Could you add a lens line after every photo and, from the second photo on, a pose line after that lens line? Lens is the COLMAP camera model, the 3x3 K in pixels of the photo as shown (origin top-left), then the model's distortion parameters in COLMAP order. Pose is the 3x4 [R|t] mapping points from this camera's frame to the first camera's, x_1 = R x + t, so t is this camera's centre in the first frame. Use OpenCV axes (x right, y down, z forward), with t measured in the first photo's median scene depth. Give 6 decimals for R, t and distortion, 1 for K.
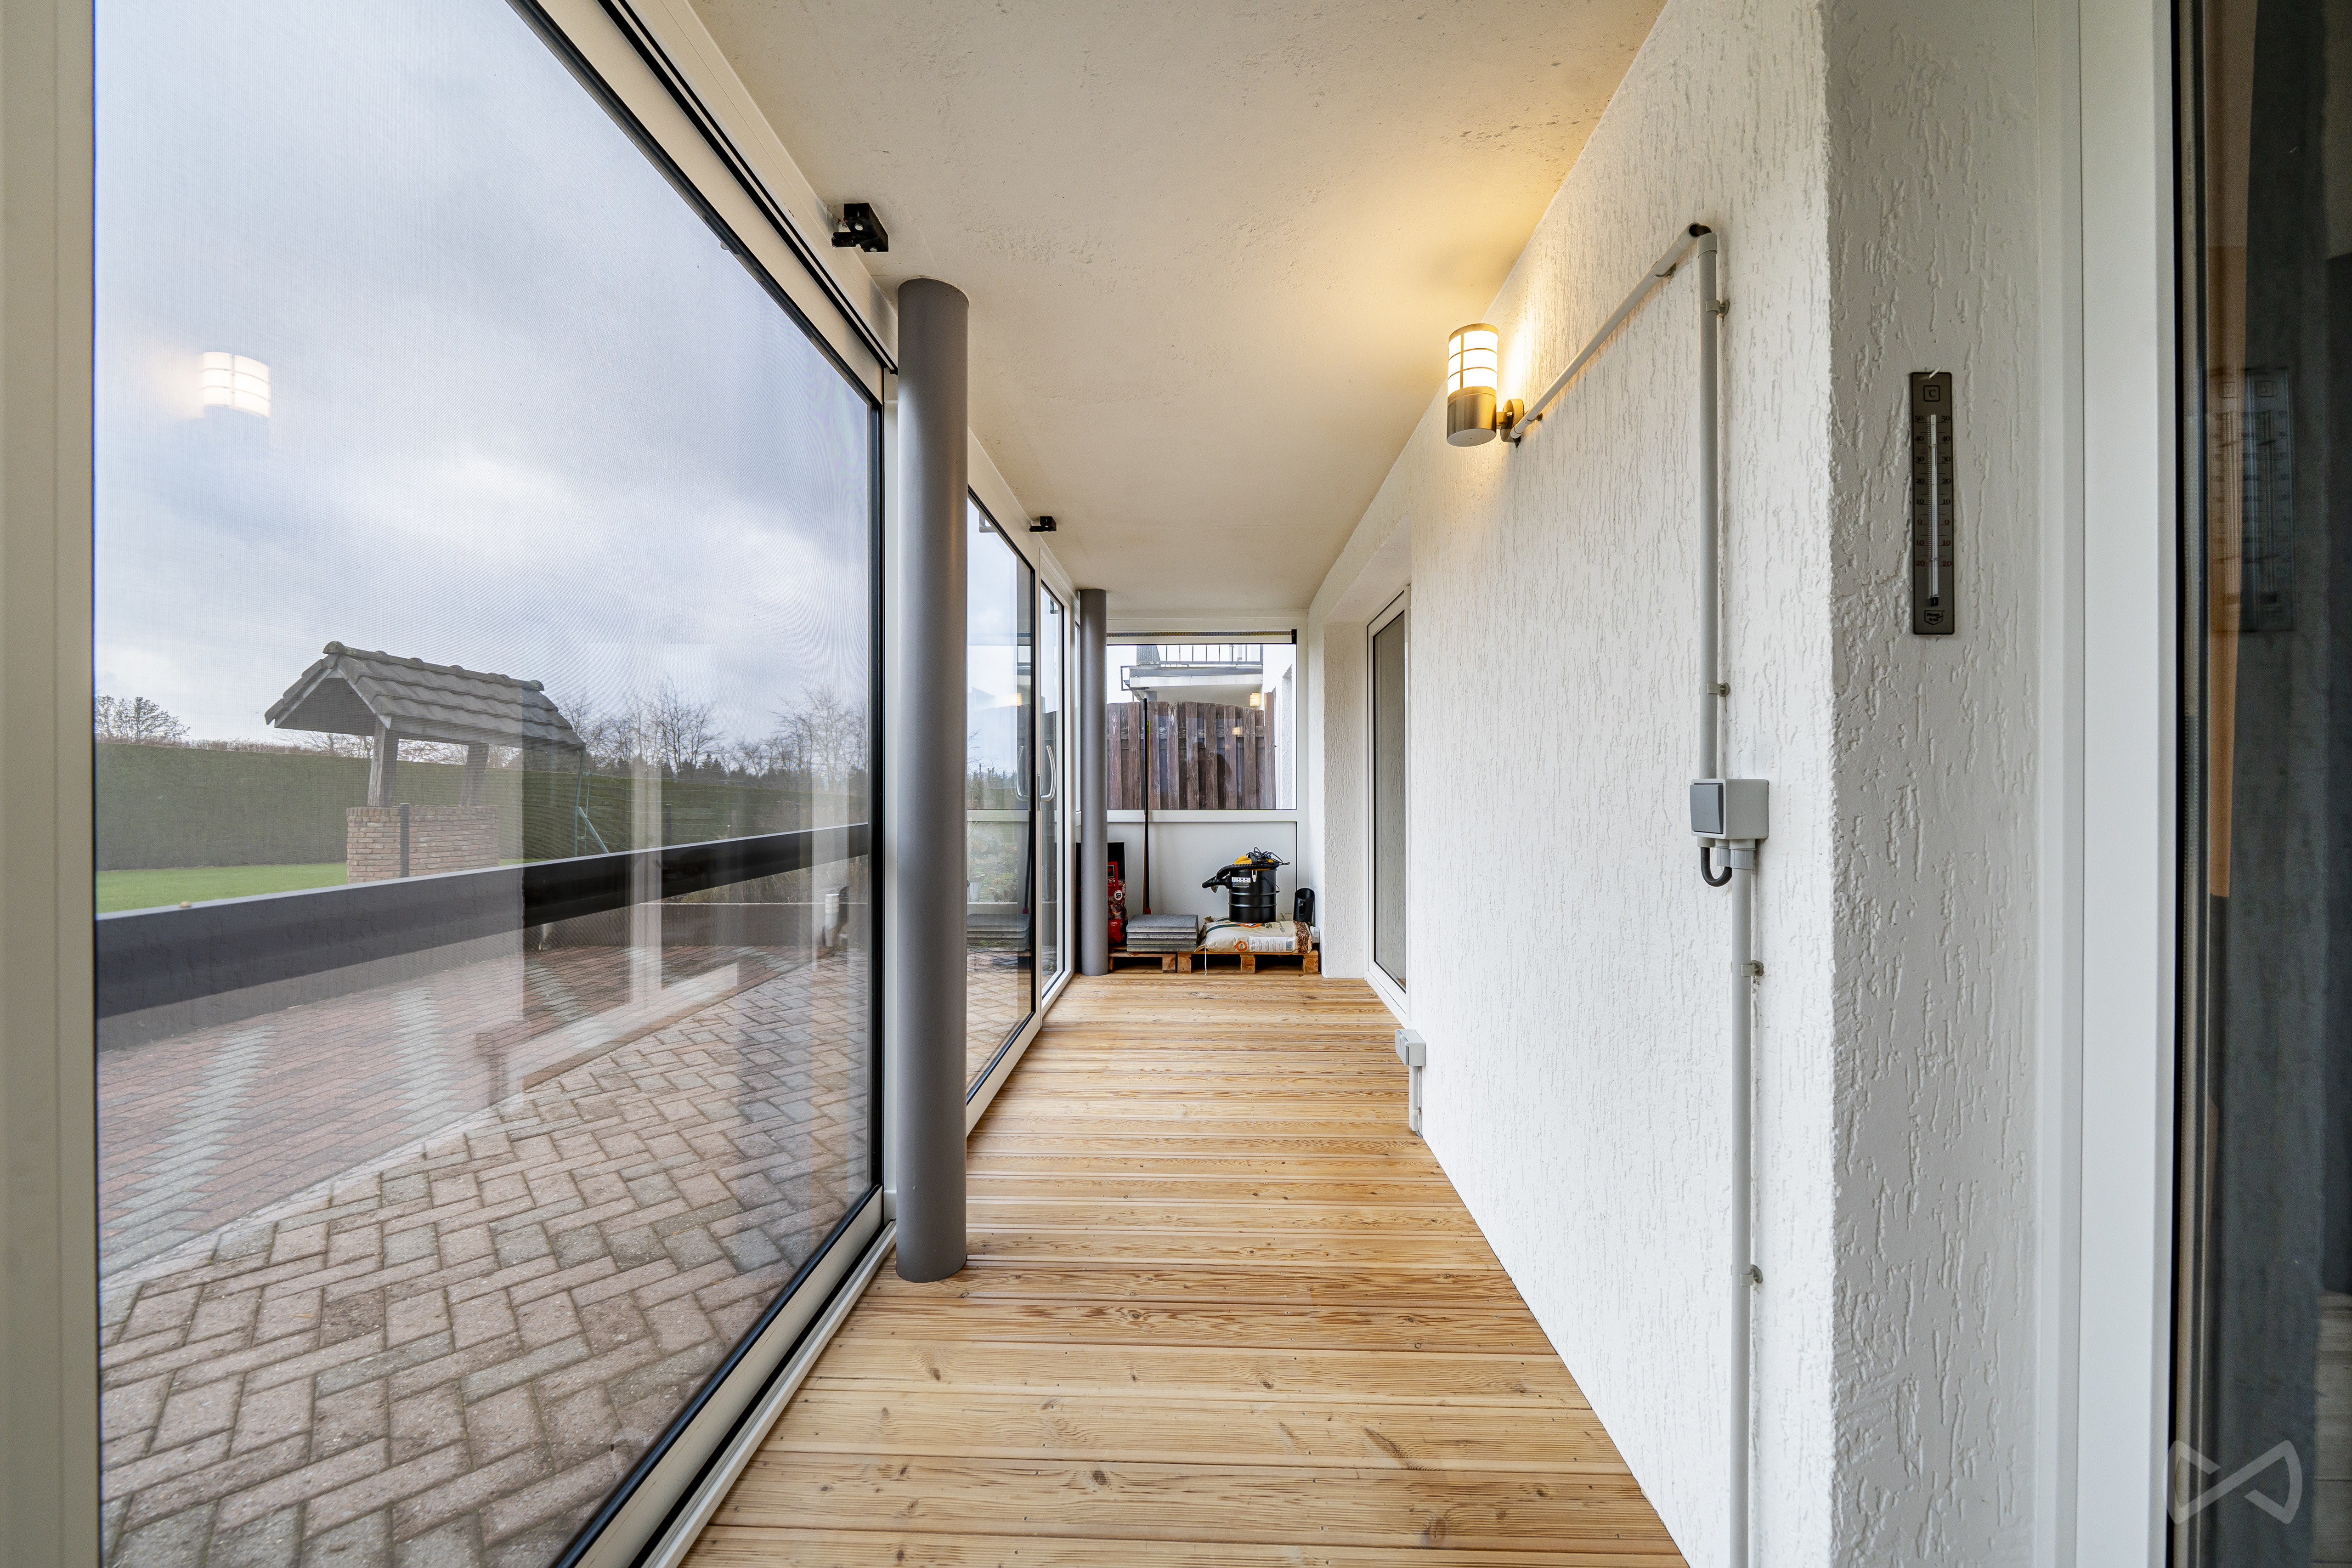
lens RADIAL K [[851.9, 0, 1177.8], [0, 851.9, 784.0], [0, 0, 1]] dist [0.000879, -0.003601]
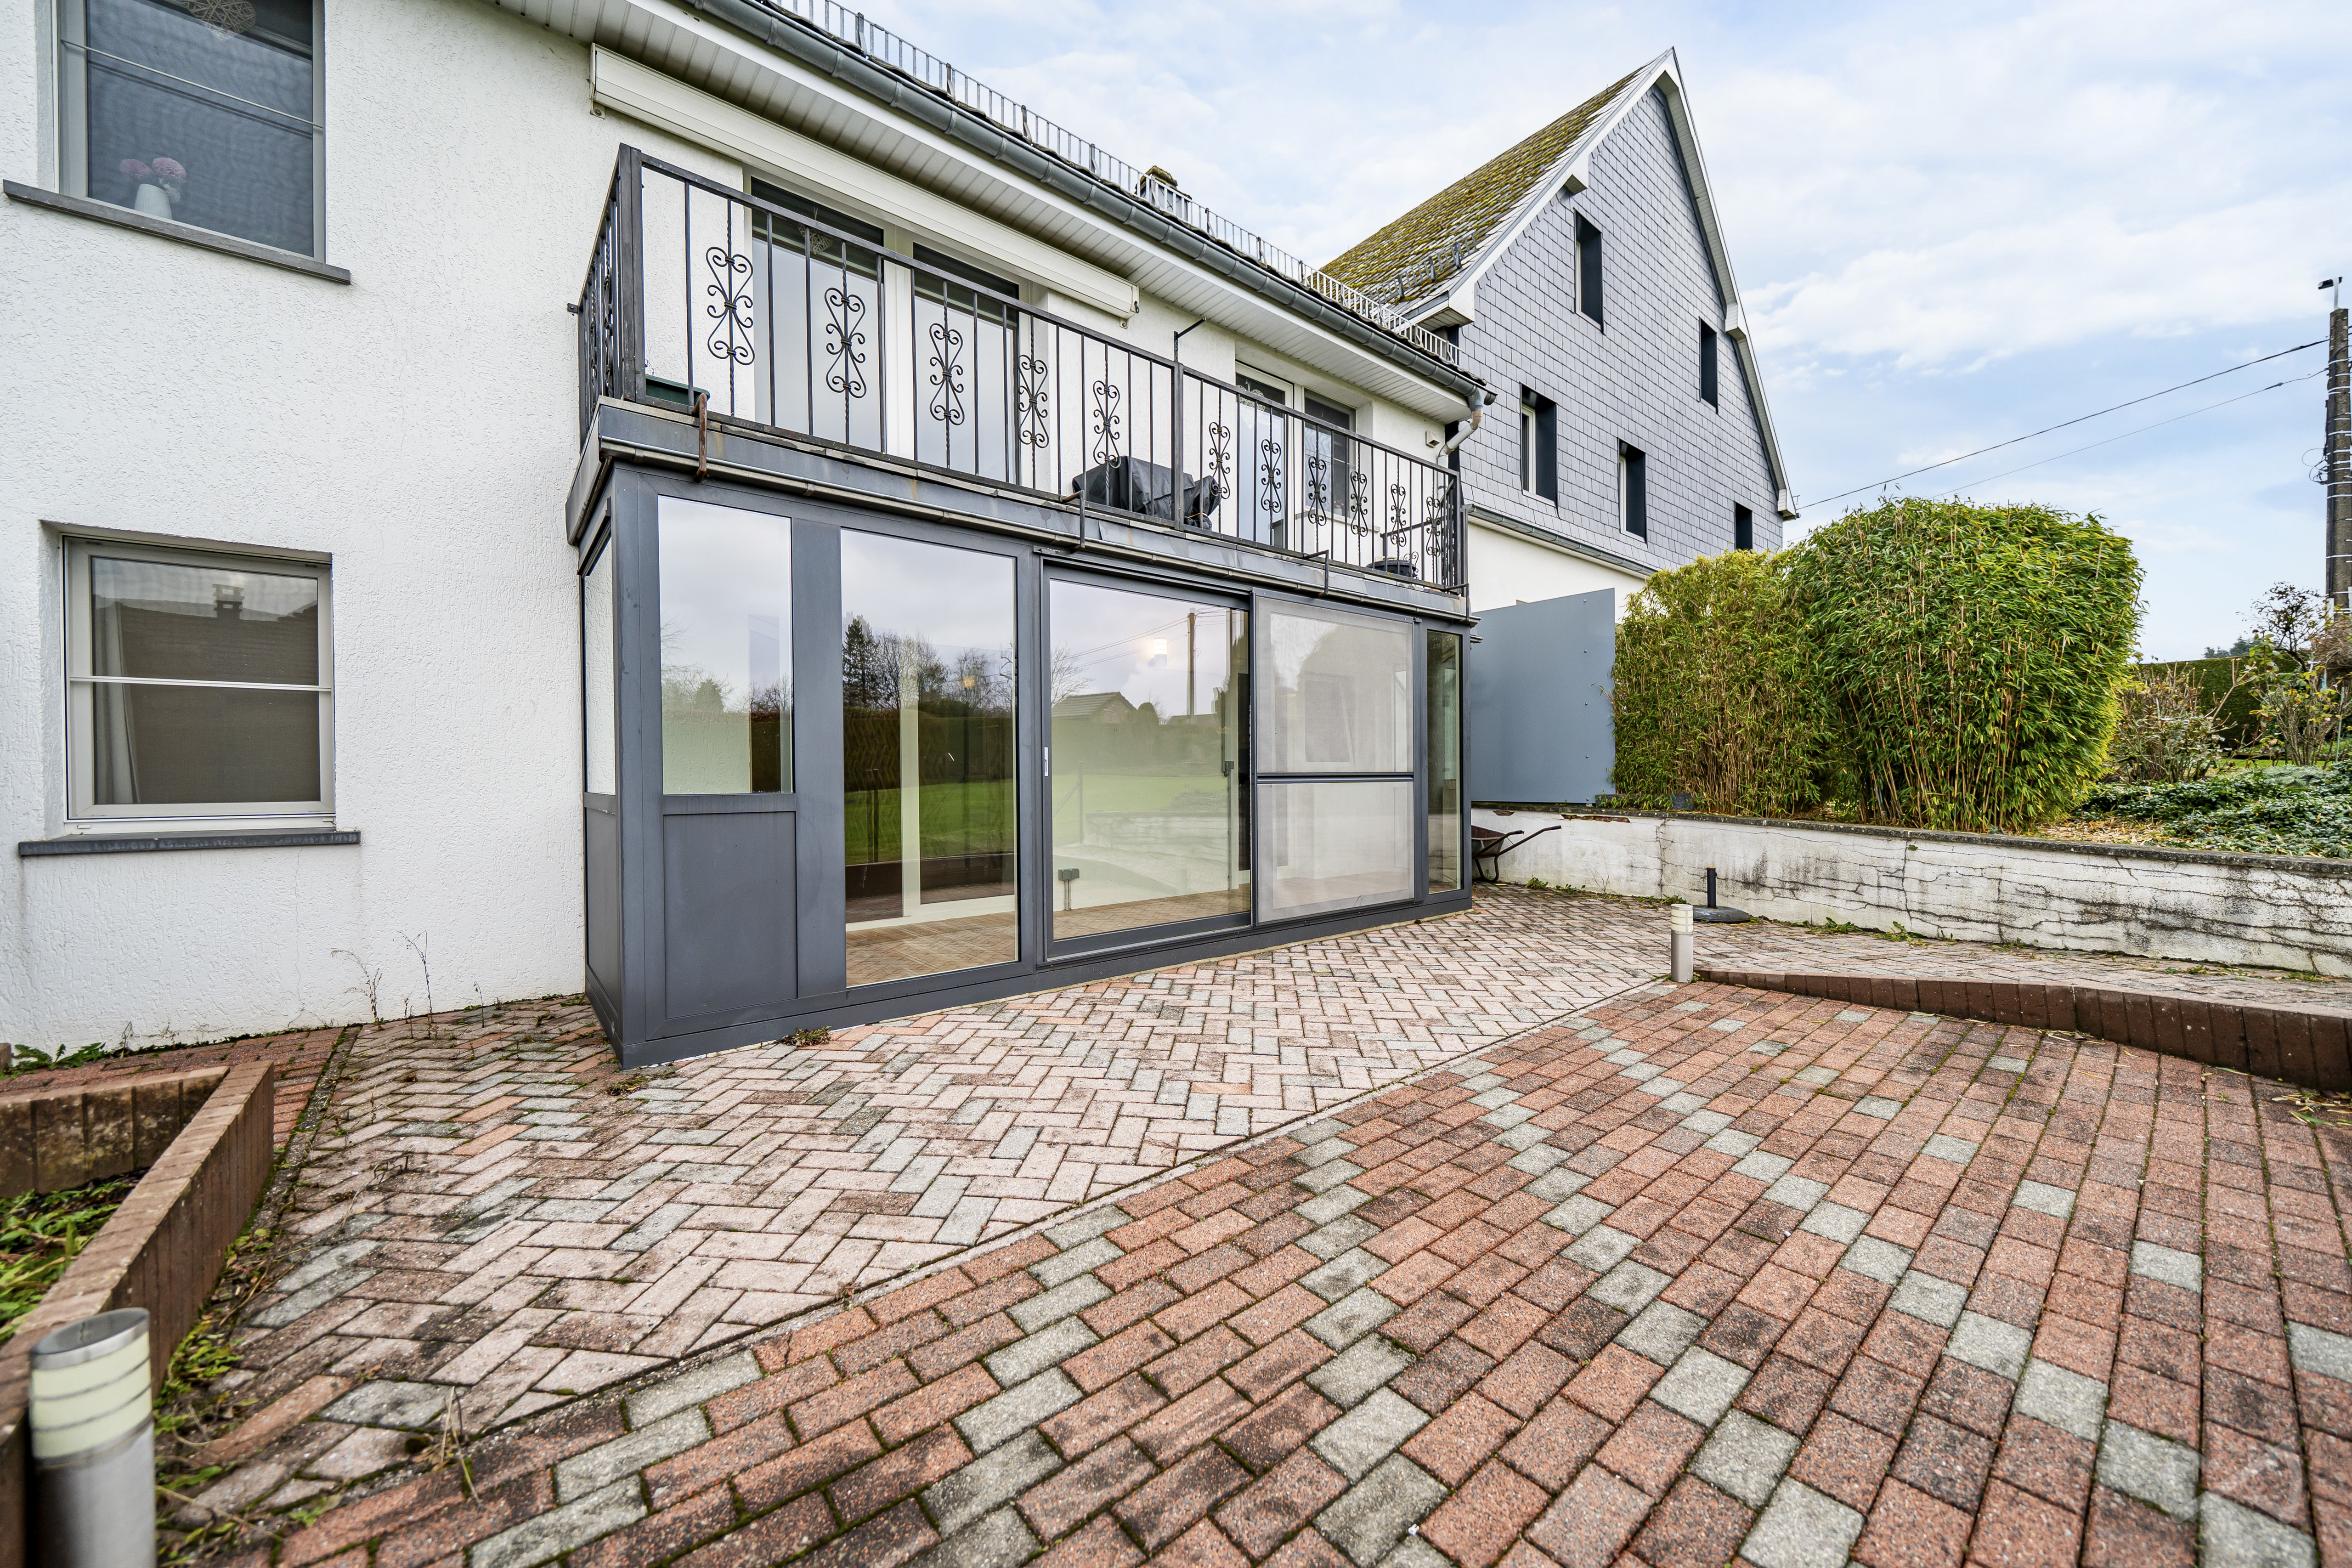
lens RADIAL K [[851.9, 0, 1177.8], [0, 851.9, 784.0], [0, 0, 1]] dist [0.000879, -0.003601]
pose [[-0.661114, -0.003298, 0.750278, -1.637296], [0.008691, 0.999890, 0.012054, 0.038613], [-0.750235, 0.014490, -0.661012, 2.260726]]
